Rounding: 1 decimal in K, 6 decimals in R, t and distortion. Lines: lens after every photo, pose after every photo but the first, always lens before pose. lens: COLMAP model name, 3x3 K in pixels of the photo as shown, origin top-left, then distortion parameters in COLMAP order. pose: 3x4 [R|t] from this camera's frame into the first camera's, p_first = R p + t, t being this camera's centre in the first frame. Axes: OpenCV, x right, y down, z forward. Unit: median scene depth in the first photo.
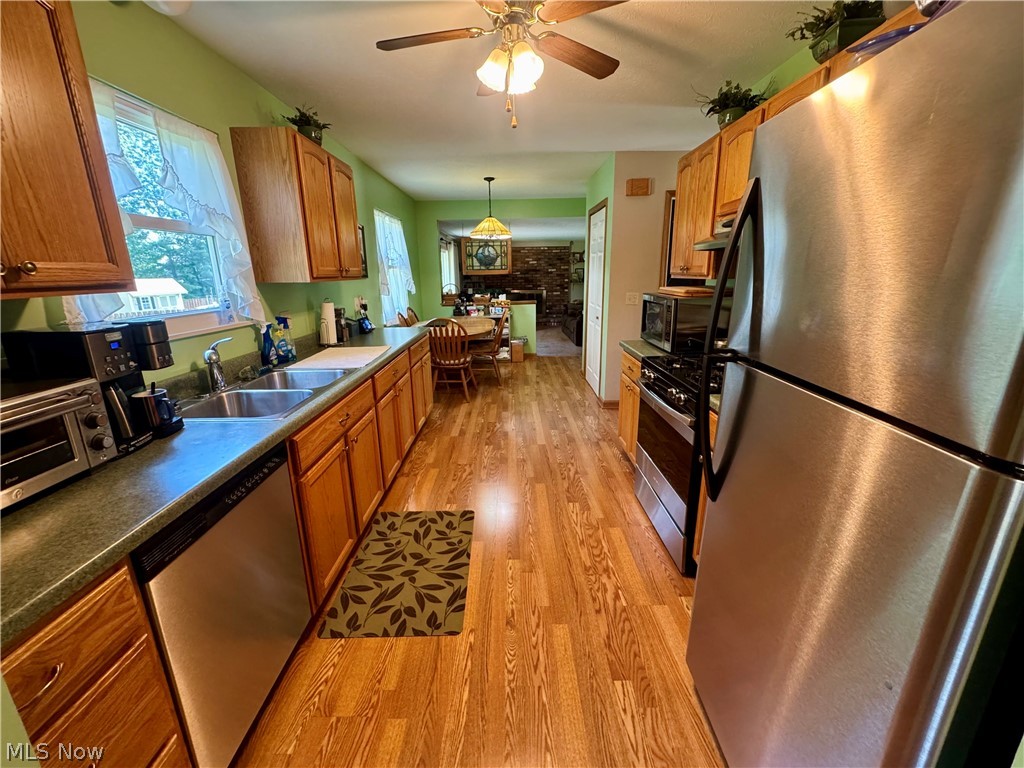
lens RADIAL K [[418.1, 0, 513.3], [0, 418.1, 381.1], [0, 0, 1]] dist [-0.001210, -0.000086]
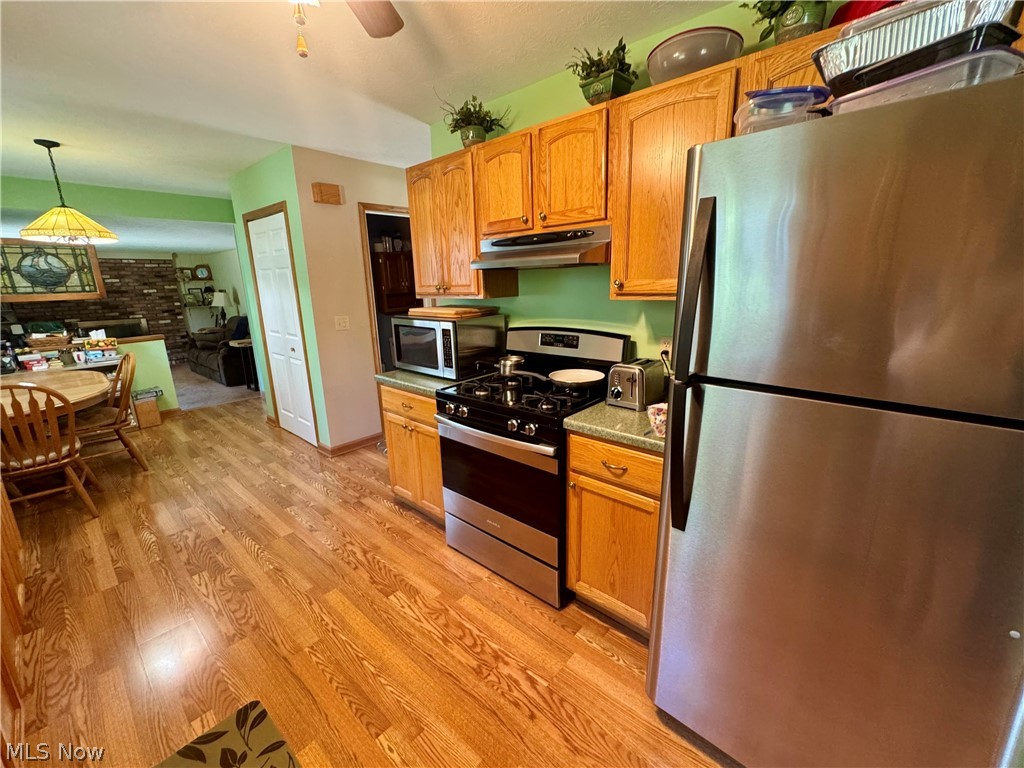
lens RADIAL K [[418.1, 0, 511.2], [0, 418.1, 381.1], [0, 0, 1]] dist [-0.001210, -0.000086]
pose [[0.667505, -0.172840, 0.724268, -0.171441], [0.202316, 0.978193, 0.046976, -0.069930], [-0.716593, 0.115174, 0.687916, 0.242792]]
